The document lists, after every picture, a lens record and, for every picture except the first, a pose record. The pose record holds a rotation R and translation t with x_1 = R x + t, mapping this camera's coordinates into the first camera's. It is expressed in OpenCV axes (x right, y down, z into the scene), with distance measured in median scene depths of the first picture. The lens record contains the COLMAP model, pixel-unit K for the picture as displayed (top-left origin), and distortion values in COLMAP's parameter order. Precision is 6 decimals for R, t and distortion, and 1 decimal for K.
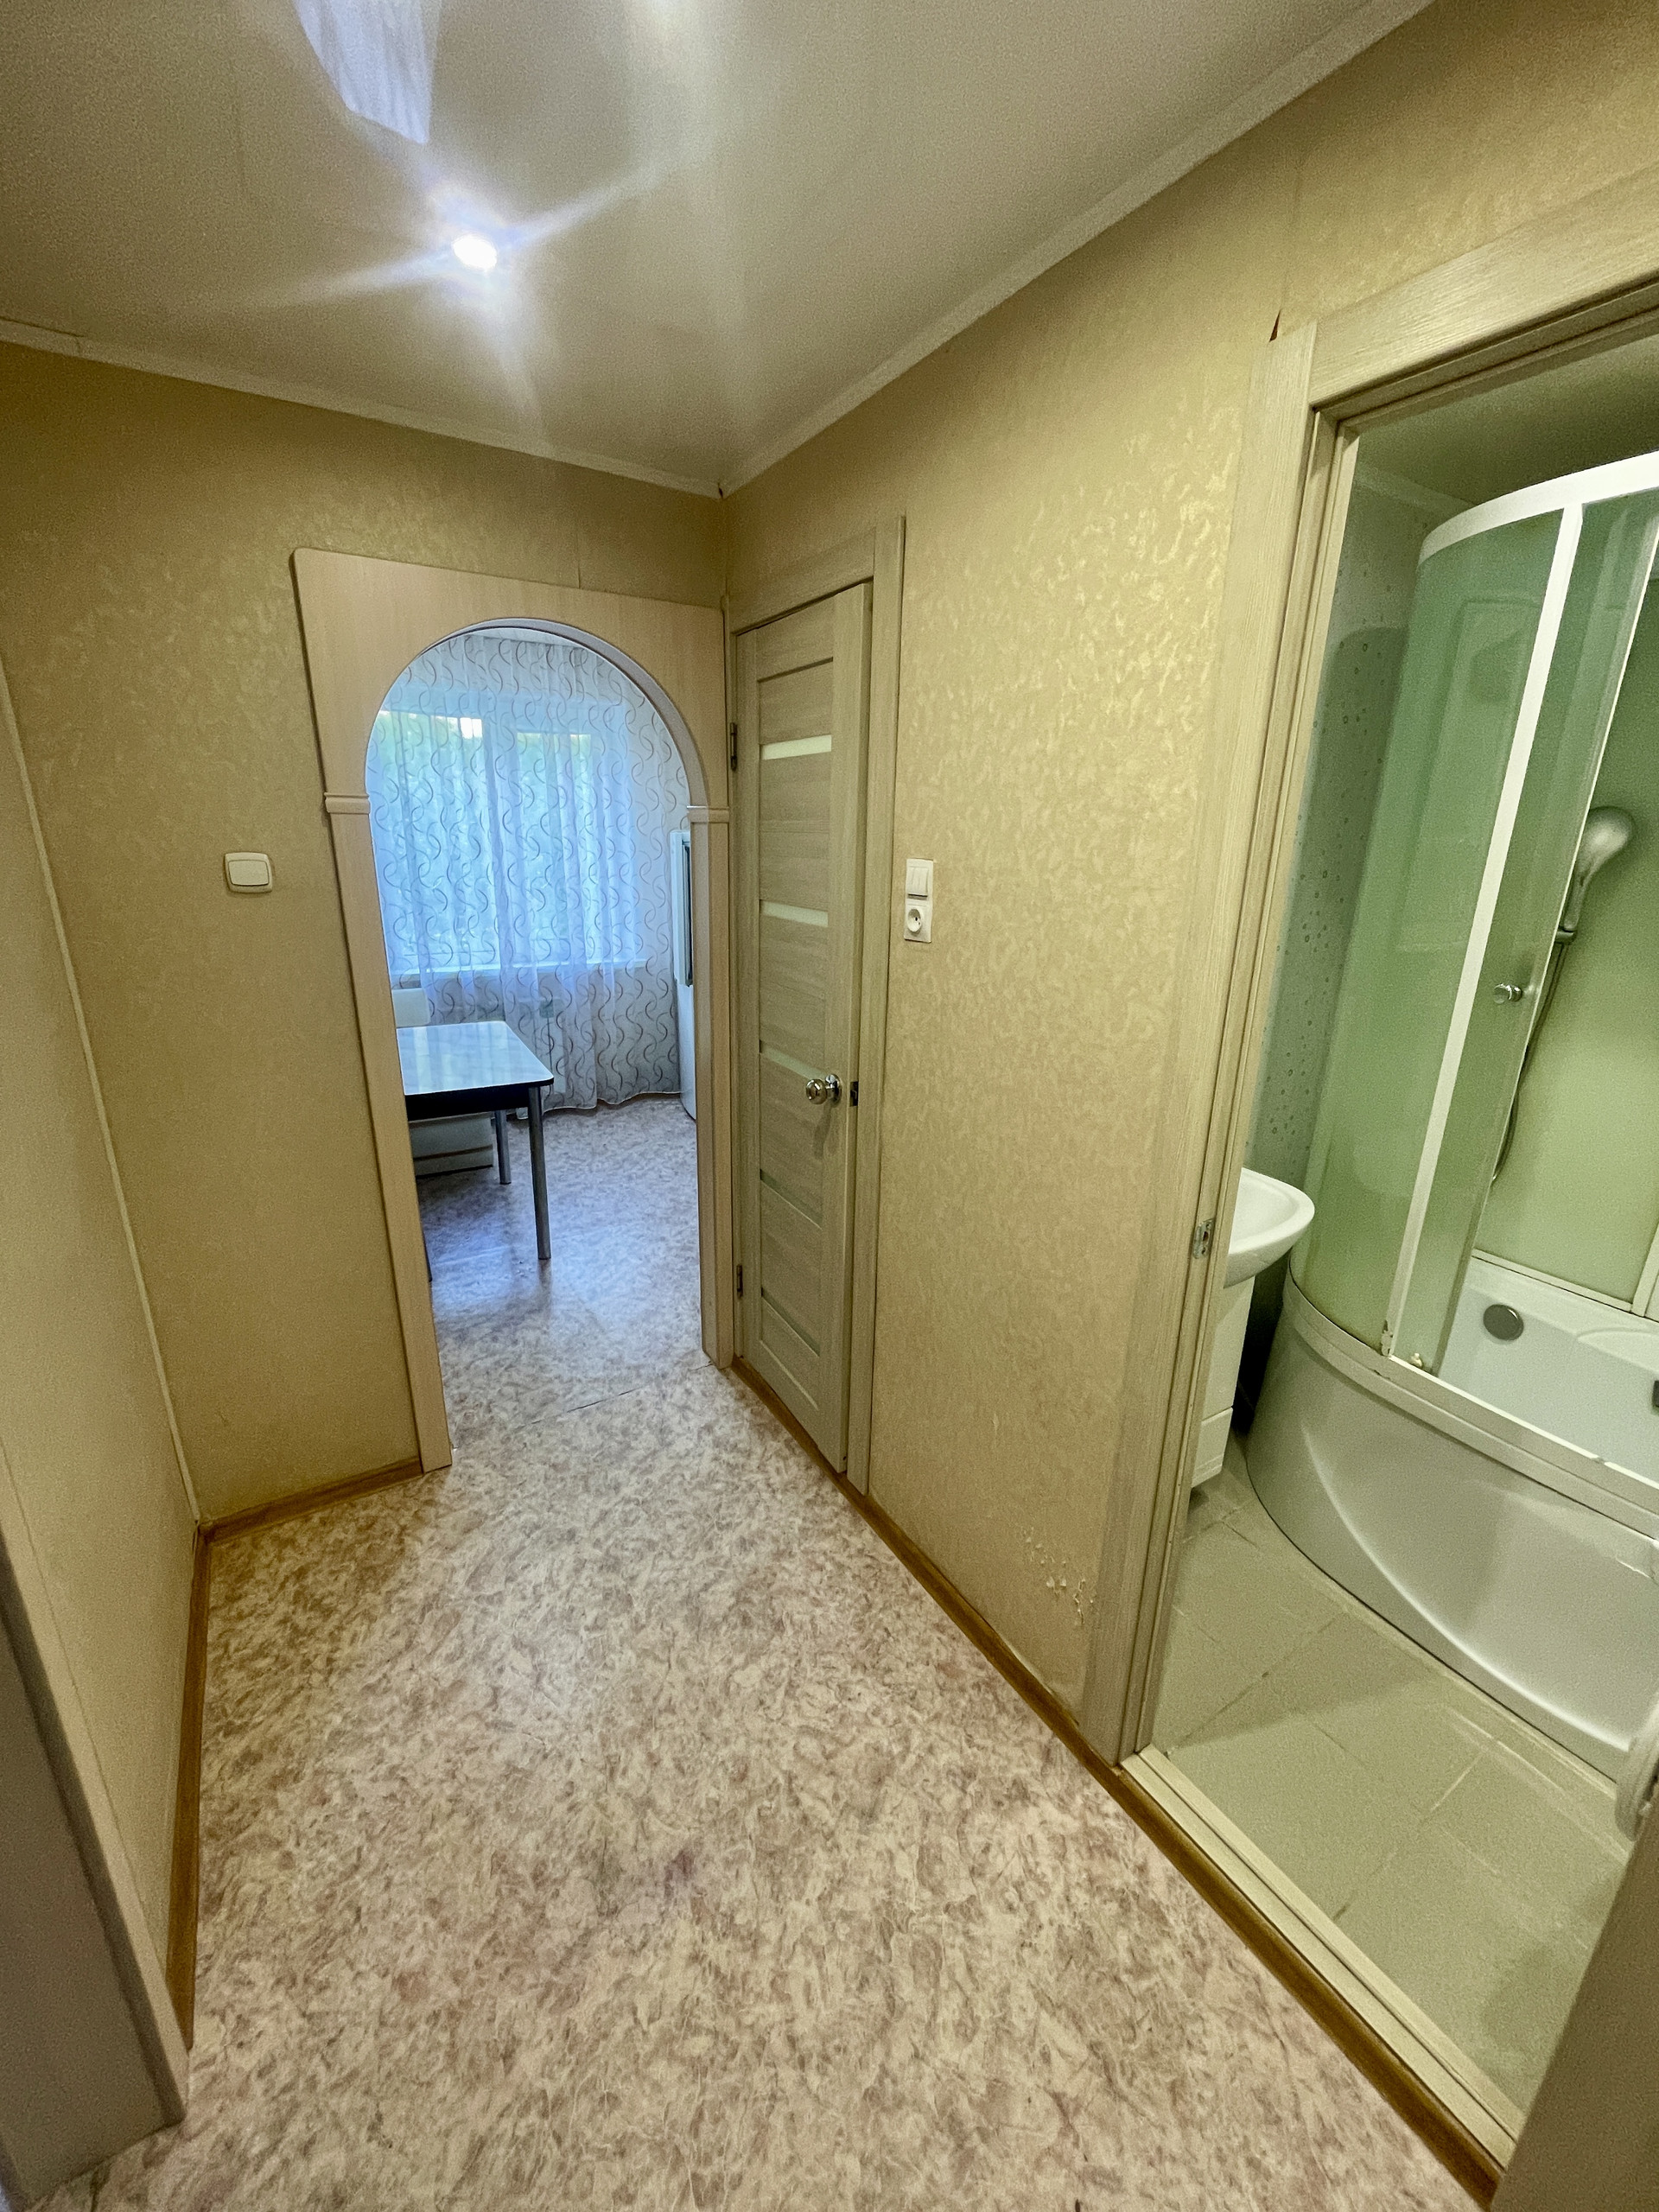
lens RADIAL K [[896.4, 0, 829.5], [0, 896.4, 1106.0], [0, 0, 1]] dist [-0.001407, -0.000153]
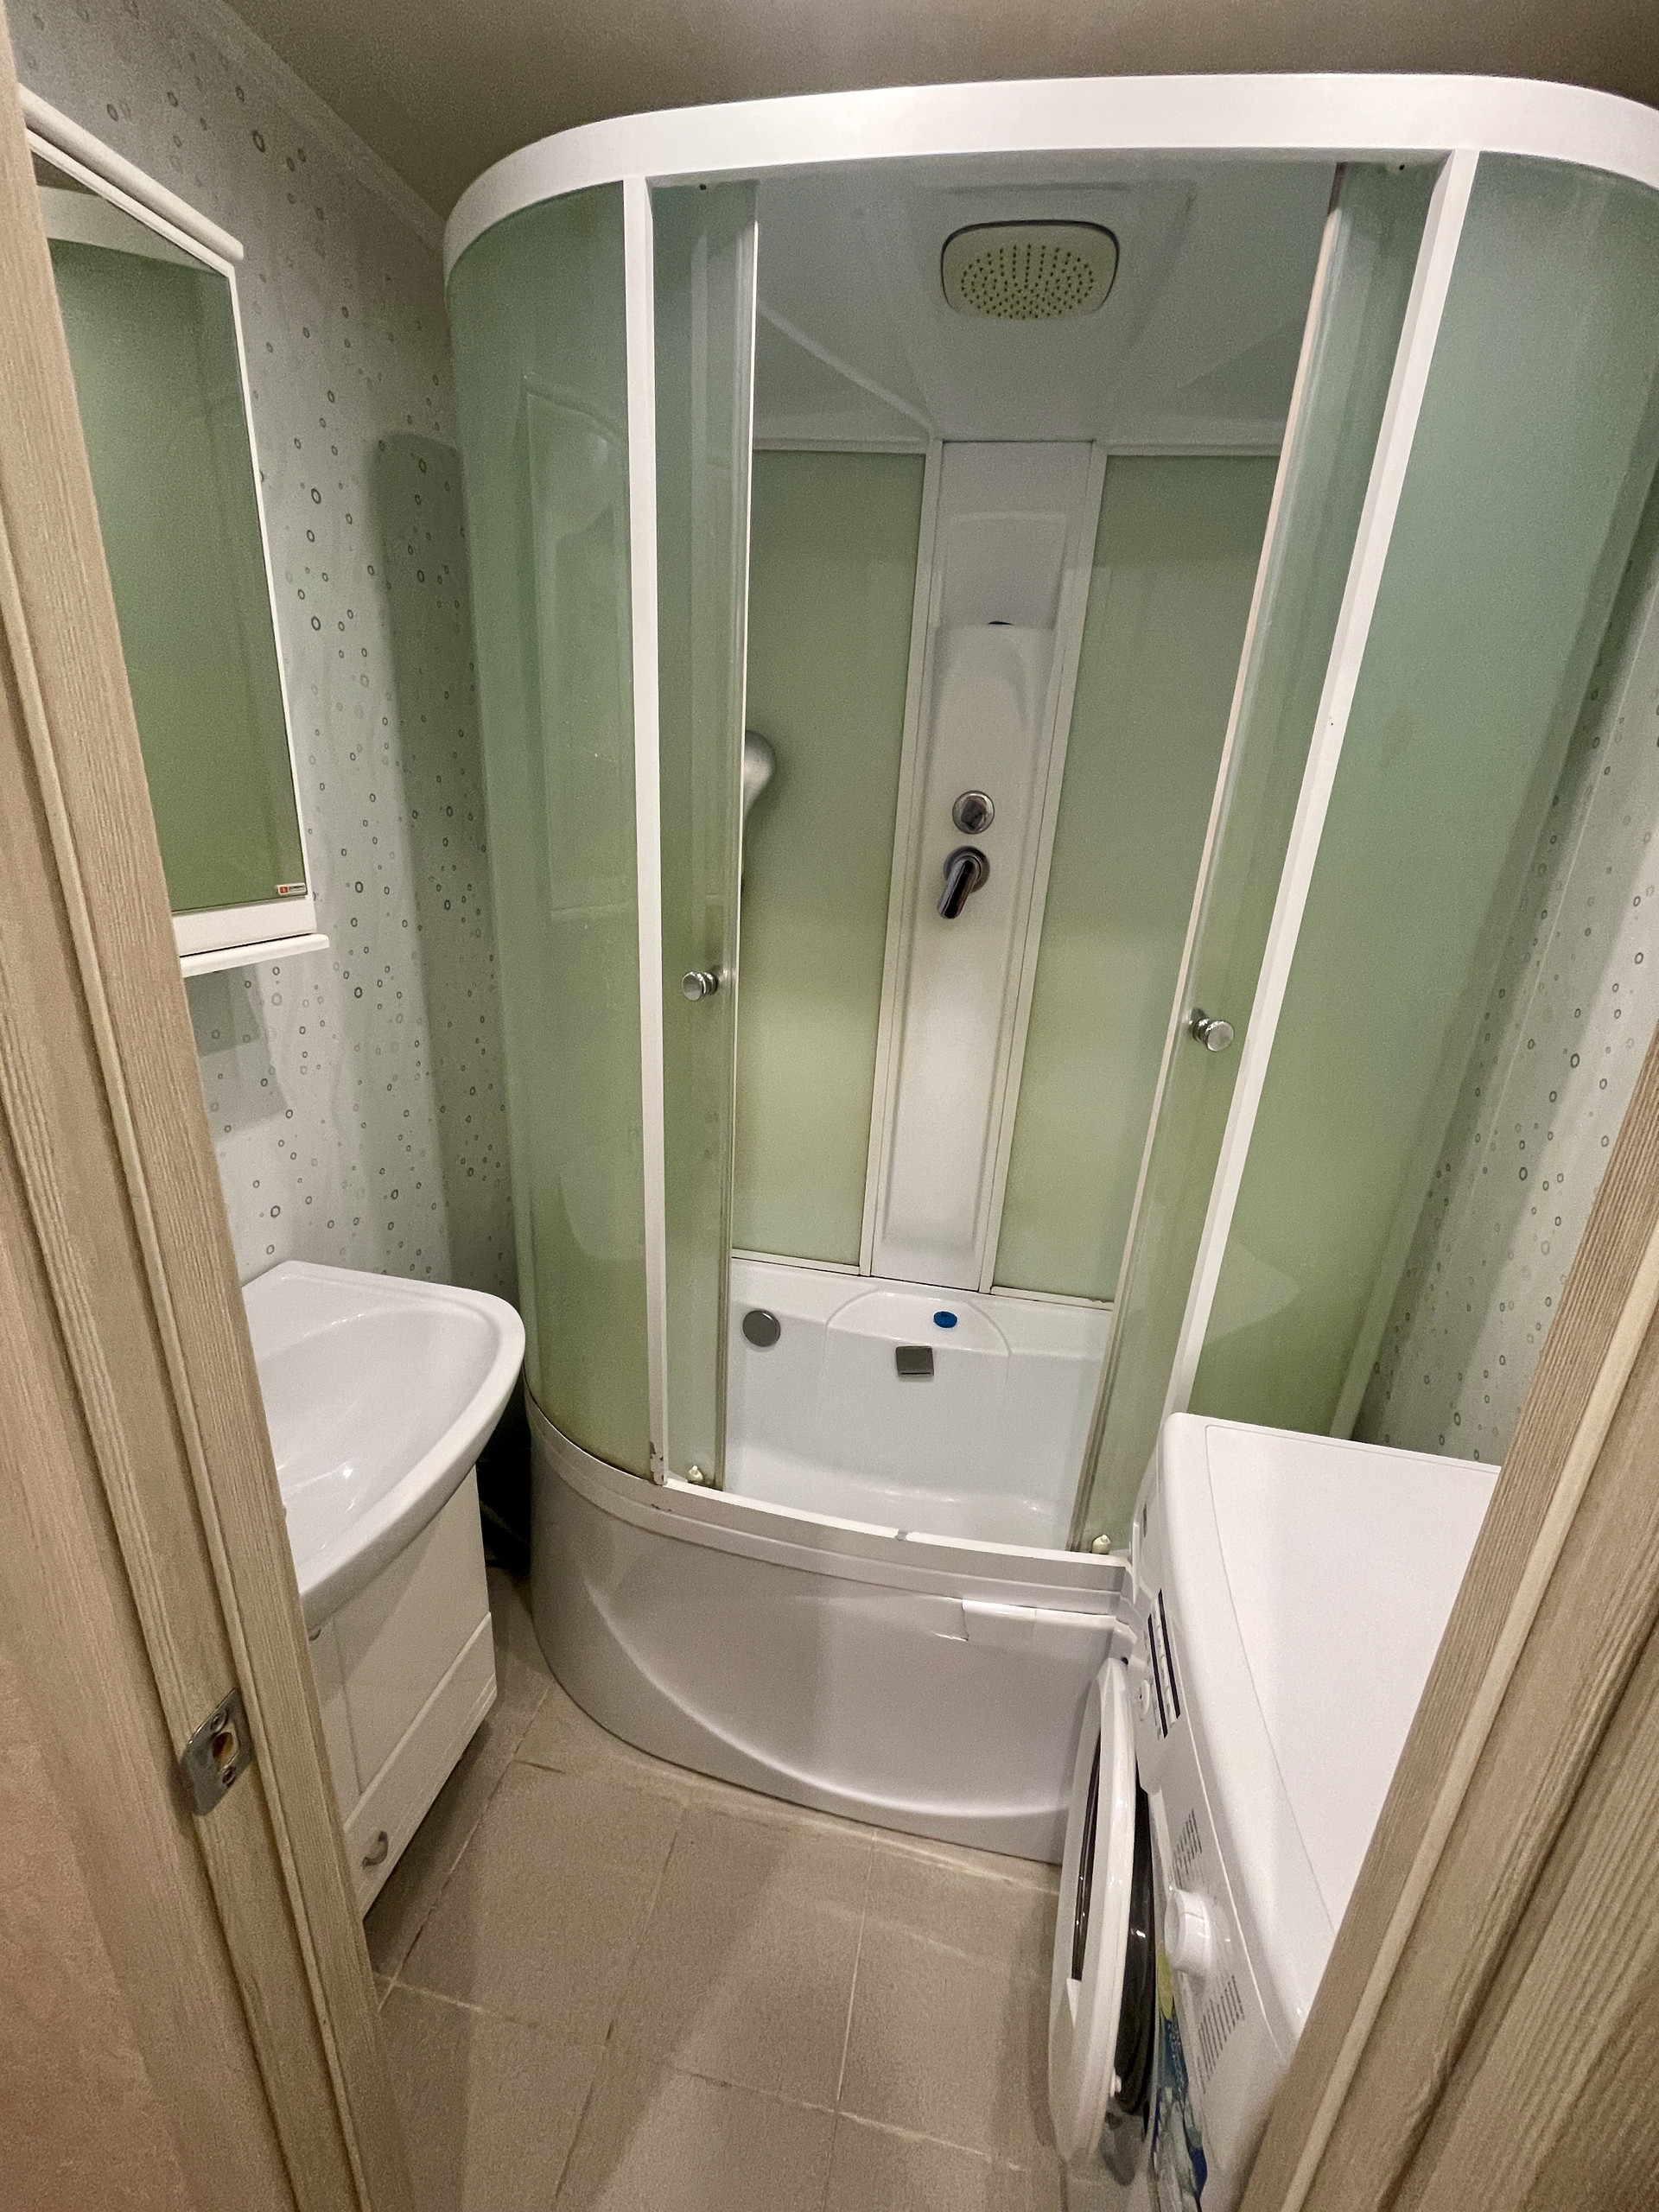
lens RADIAL K [[889.3, 0, 829.5], [0, 889.3, 1106.0], [0, 0, 1]] dist [-0.006610, 0.000101]
pose [[0.688778, -0.216908, 0.691763, 0.269625], [0.176106, 0.975671, 0.130583, -0.085938], [-0.703258, 0.031881, 0.710220, 0.363495]]
